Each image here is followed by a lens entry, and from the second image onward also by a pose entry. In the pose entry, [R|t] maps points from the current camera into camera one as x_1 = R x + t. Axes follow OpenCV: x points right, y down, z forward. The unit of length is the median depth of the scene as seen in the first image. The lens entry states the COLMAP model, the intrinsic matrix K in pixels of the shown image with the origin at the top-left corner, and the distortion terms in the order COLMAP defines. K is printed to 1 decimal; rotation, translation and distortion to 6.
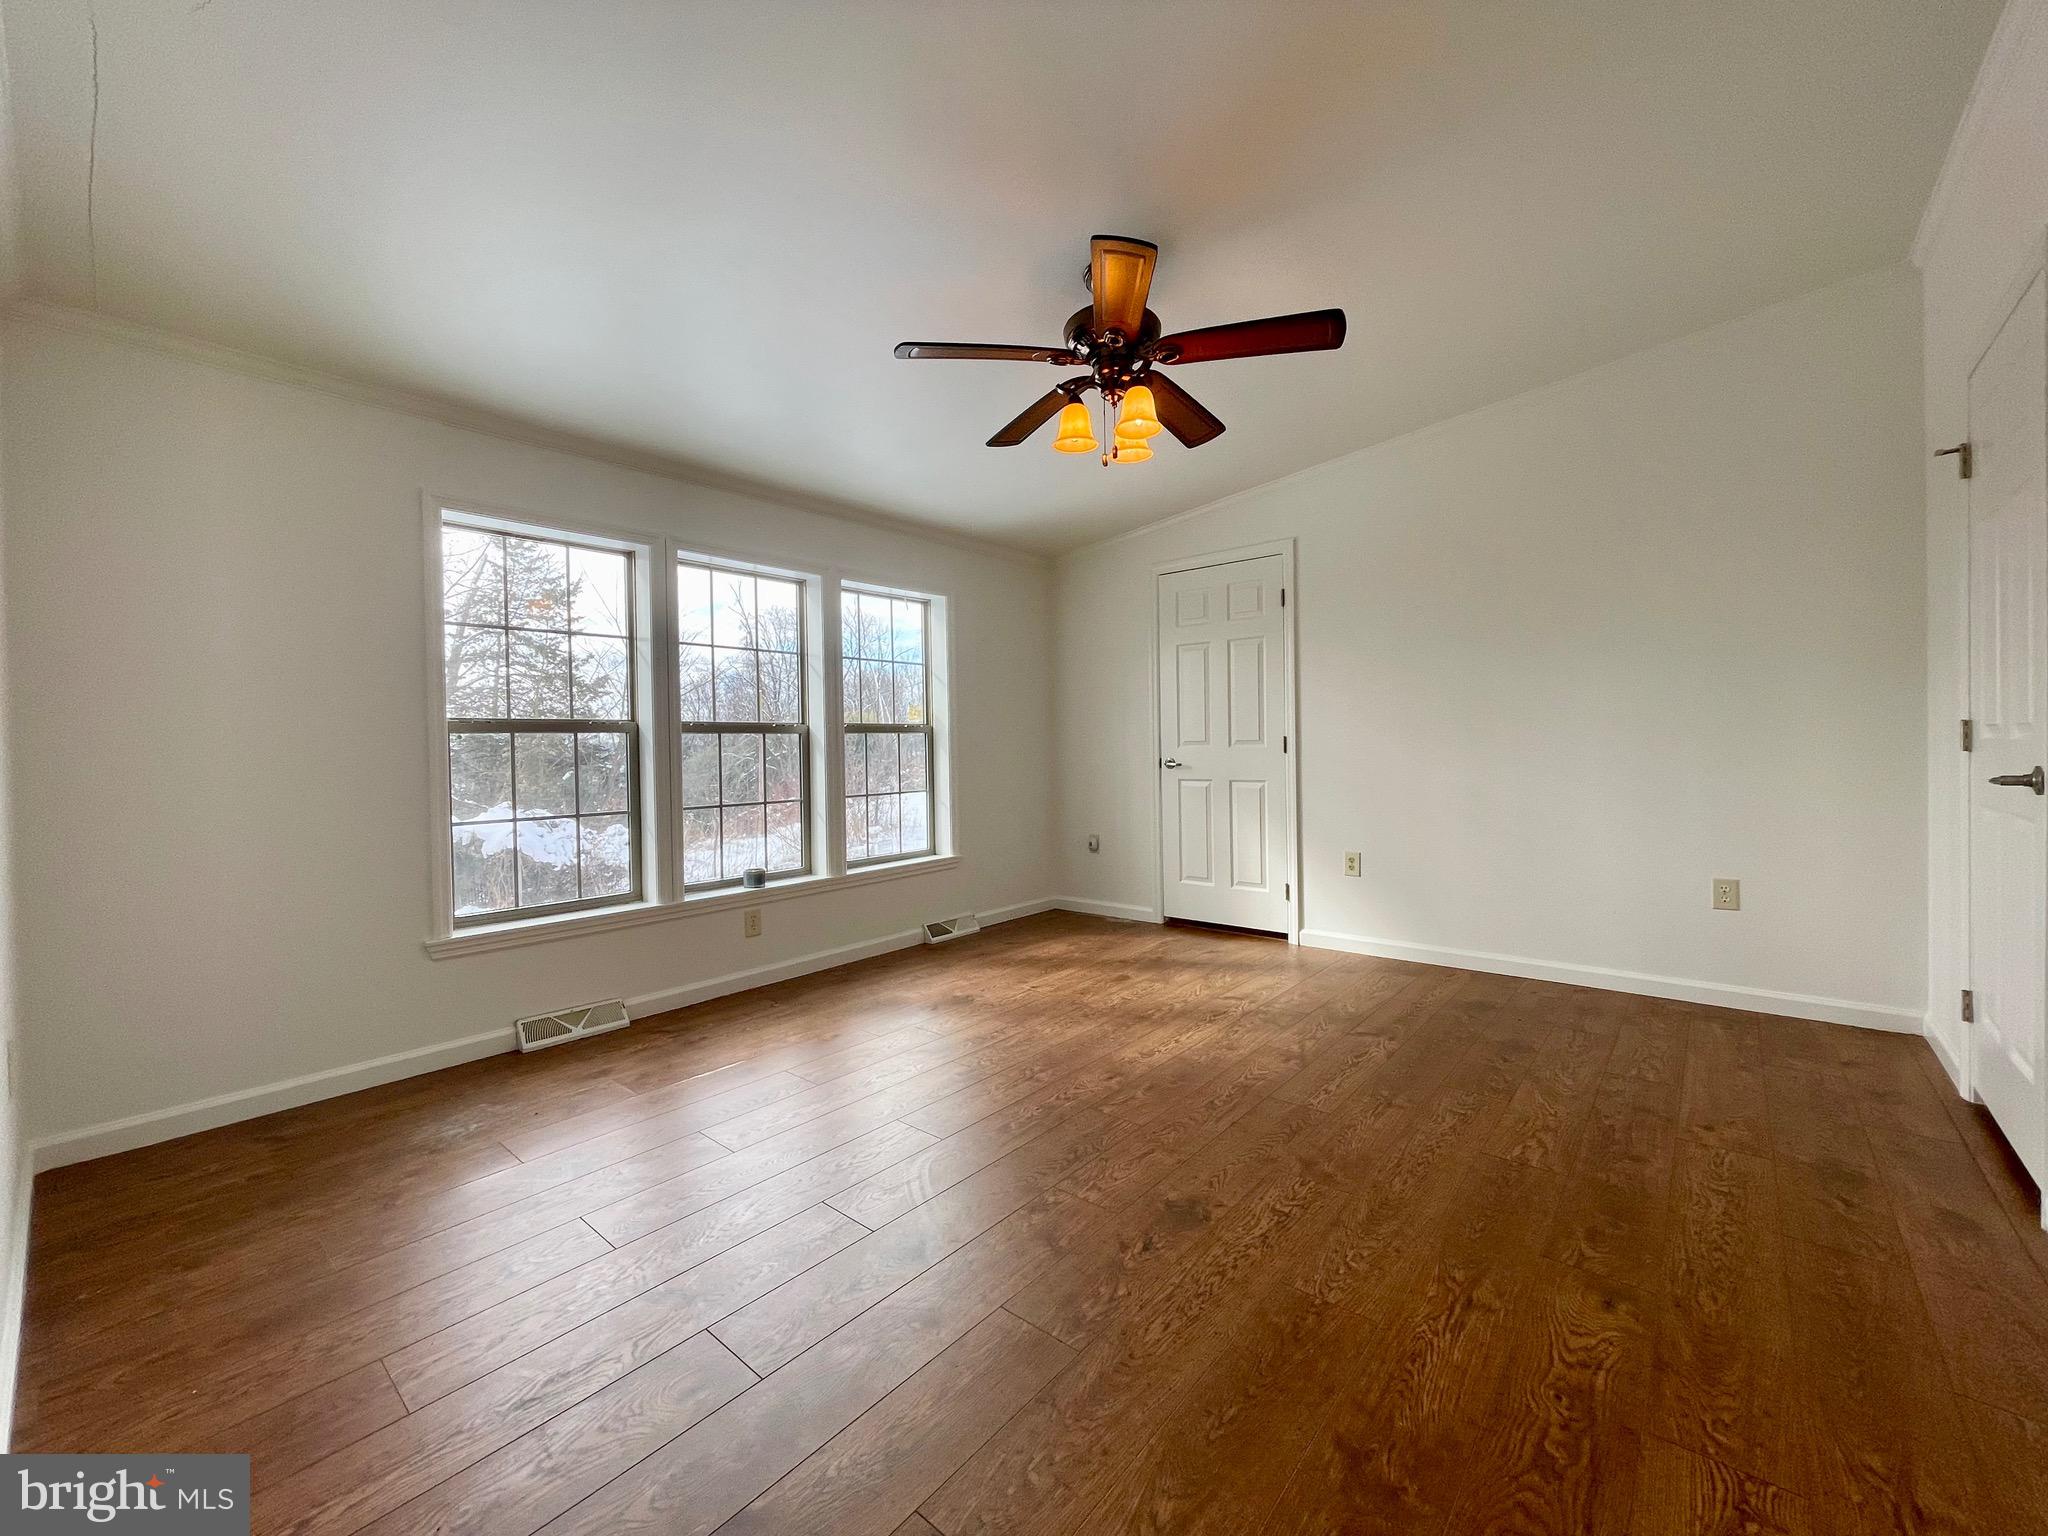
lens RADIAL K [[820.4, 0, 1037.0], [0, 820.4, 756.6], [0, 0, 1]] dist [0.003281, -0.002756]
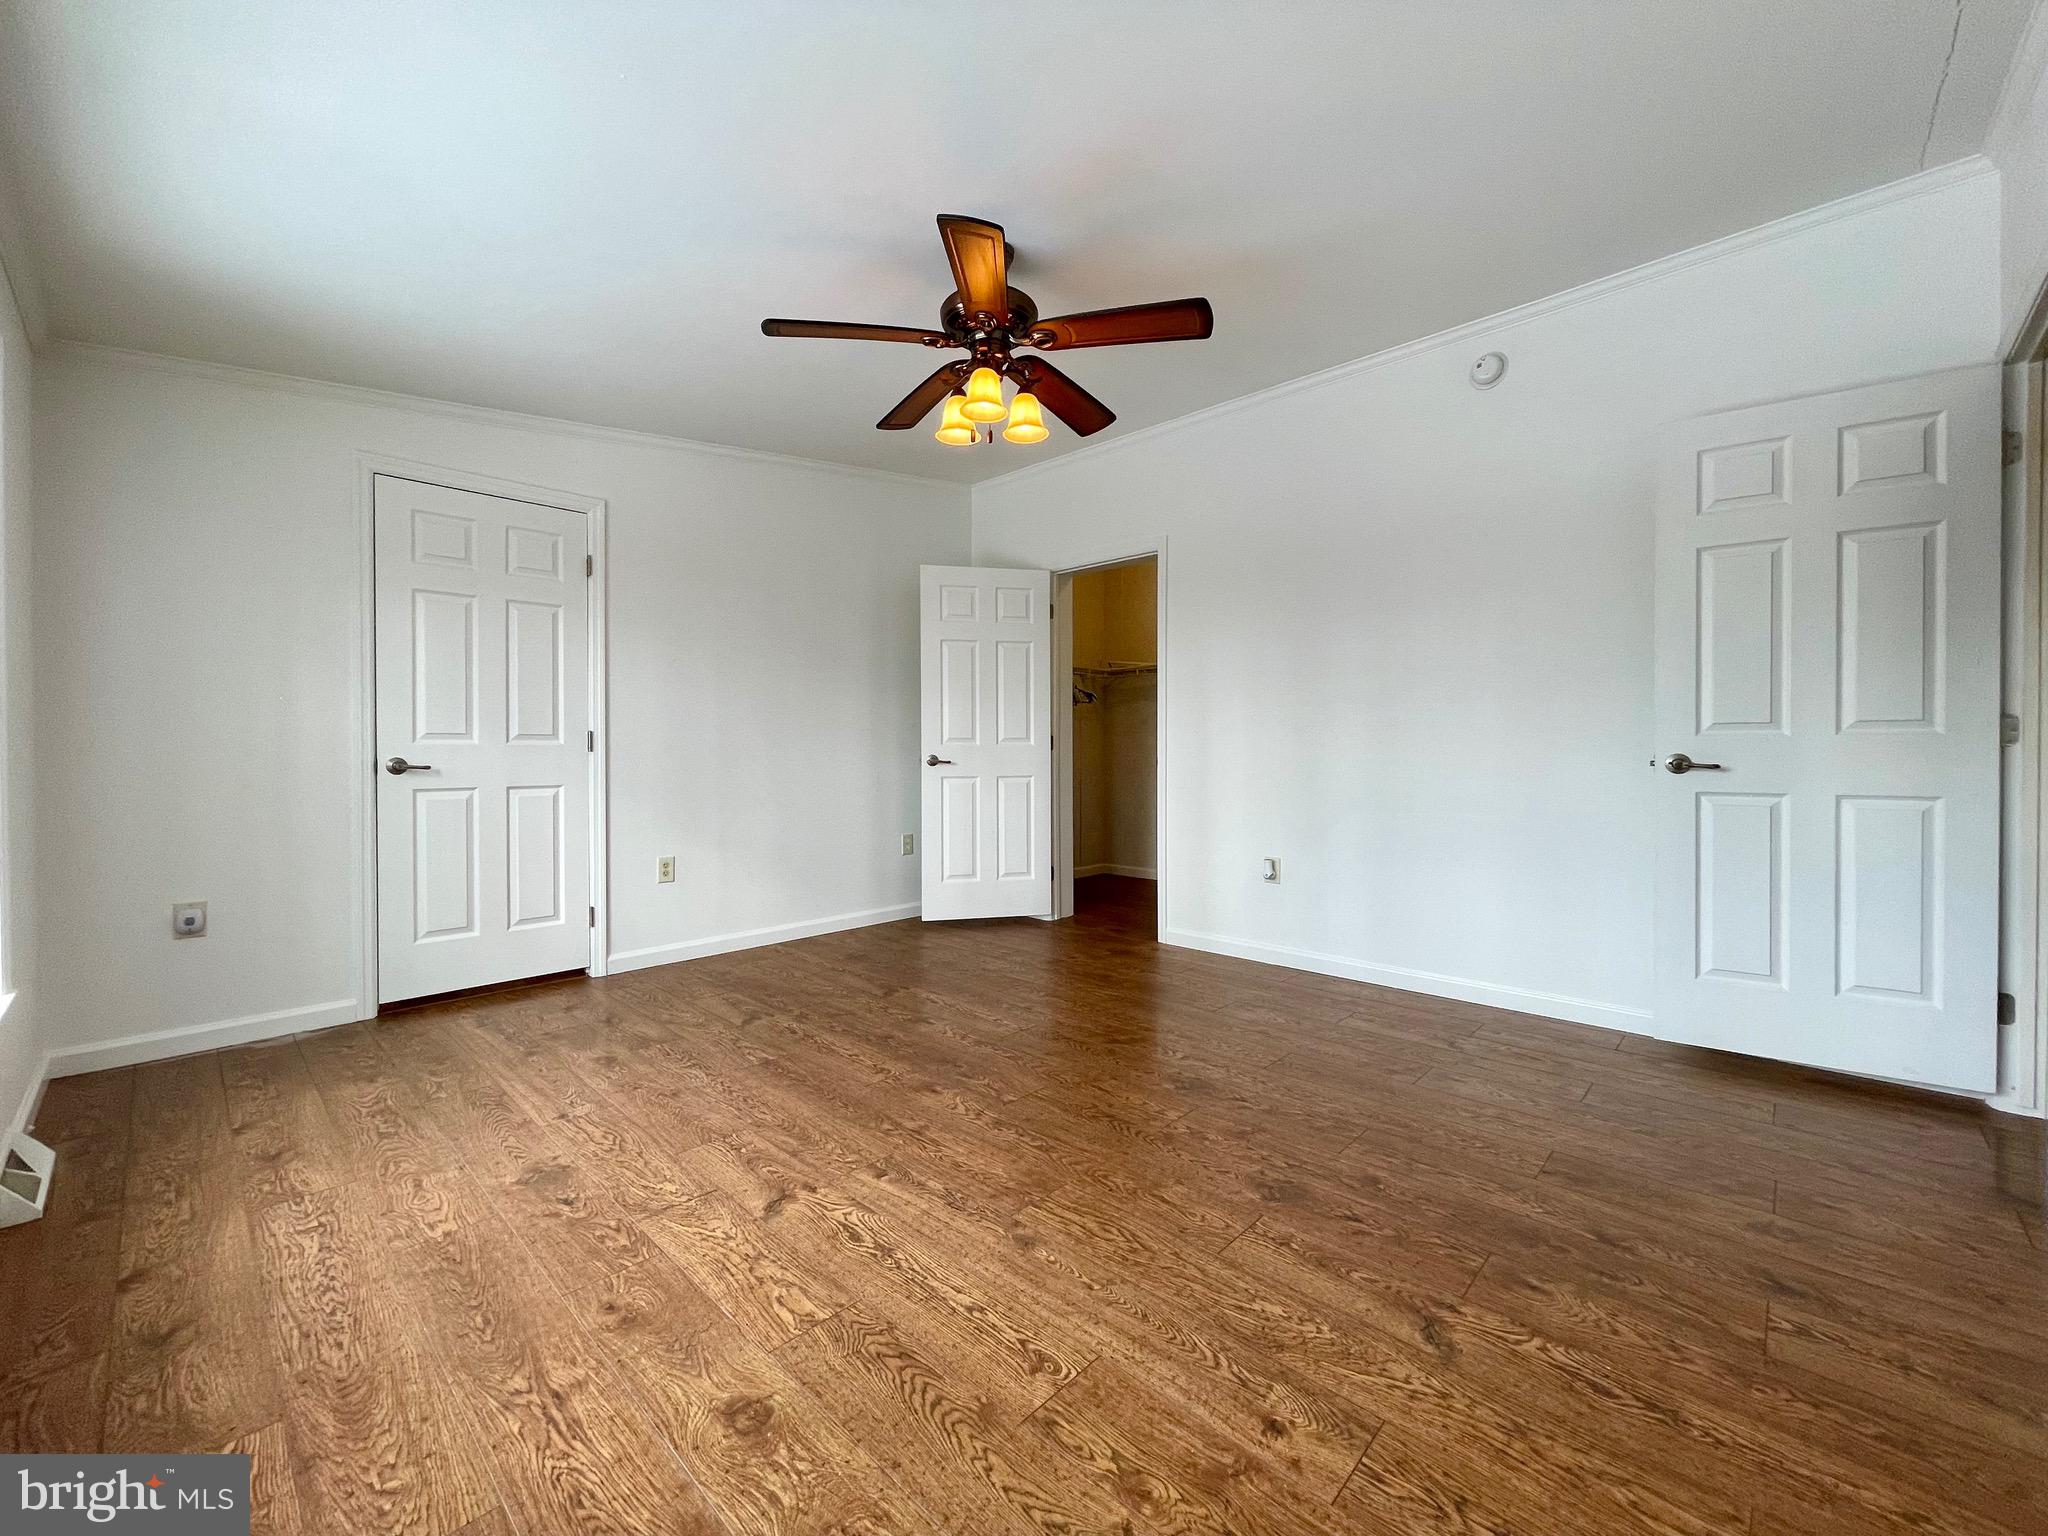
lens RADIAL K [[820.4, 0, 1010.9], [0, 820.4, 757.1], [0, 0, 1]] dist [0.003281, -0.002756]
pose [[0.072002, 0.010821, 0.997346, -0.554659], [0.012451, 0.999853, -0.011747, 0.018502], [-0.997327, 0.013264, 0.071857, 0.564229]]
